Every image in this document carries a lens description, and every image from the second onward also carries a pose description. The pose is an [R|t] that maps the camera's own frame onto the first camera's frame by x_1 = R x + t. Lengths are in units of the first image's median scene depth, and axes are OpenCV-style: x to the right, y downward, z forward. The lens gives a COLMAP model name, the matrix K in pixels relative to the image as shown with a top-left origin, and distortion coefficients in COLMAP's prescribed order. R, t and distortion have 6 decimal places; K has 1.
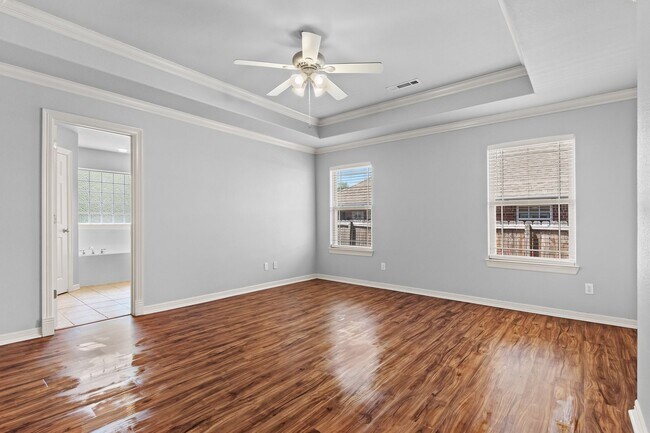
lens RADIAL K [[303.8, 0, 327.4], [0, 303.8, 220.6], [0, 0, 1]] dist [0.003171, 0.001043]
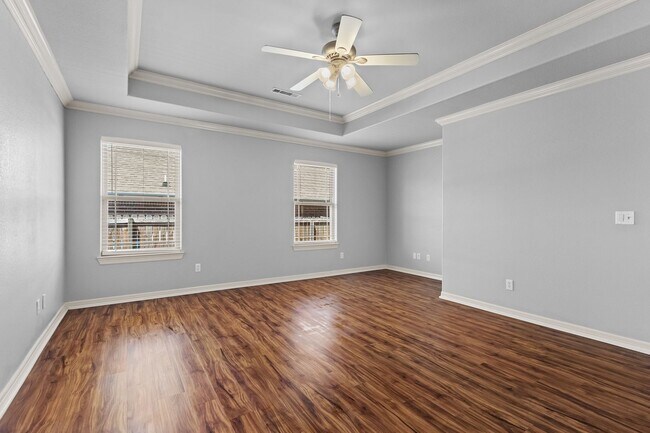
lens RADIAL K [[289.1, 0, 310.9], [0, 289.1, 213.4], [0, 0, 1]] dist [0.002376, -0.000071]
pose [[0.337102, 0.008529, 0.941430, -0.711264], [-0.003803, 0.999963, -0.007698, -0.003728], [-0.941460, -0.000985, 0.337122, 0.576618]]
